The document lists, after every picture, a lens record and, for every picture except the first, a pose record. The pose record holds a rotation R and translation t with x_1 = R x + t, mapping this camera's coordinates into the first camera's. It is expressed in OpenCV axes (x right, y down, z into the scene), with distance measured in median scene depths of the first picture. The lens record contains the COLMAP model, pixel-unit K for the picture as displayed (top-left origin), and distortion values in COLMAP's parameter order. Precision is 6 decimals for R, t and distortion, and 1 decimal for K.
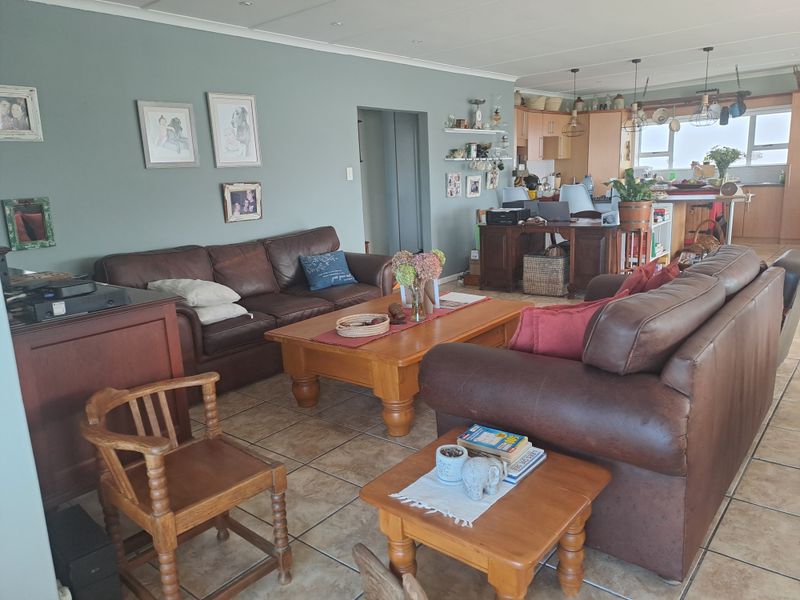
lens RADIAL K [[584.9, 0, 383.4], [0, 584.9, 295.8], [0, 0, 1]] dist [0.098117, -0.086546]
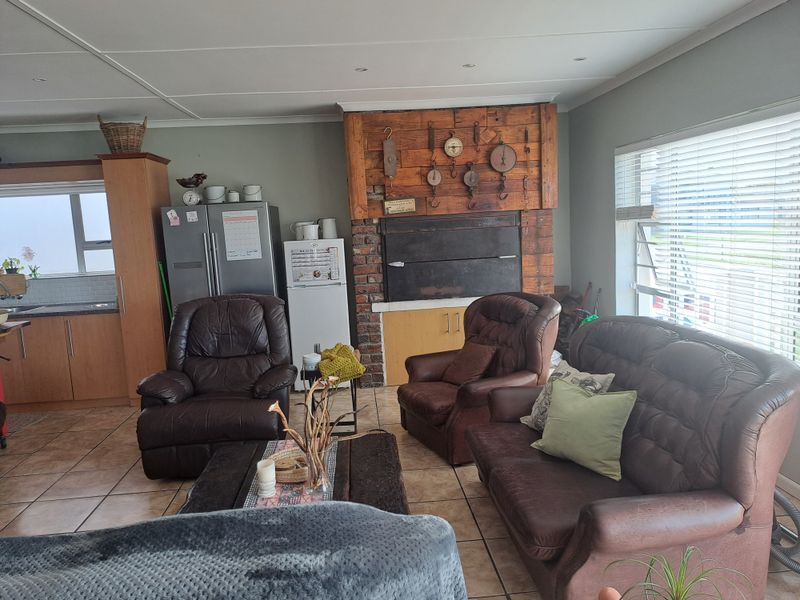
lens RADIAL K [[584.9, 0, 383.4], [0, 584.9, 295.8], [0, 0, 1]] dist [0.098117, -0.086546]
pose [[0.726496, -0.077746, 0.682759, 0.457075], [0.158049, 0.985847, -0.055915, -0.124153], [-0.668748, 0.148531, 0.728501, 0.393048]]
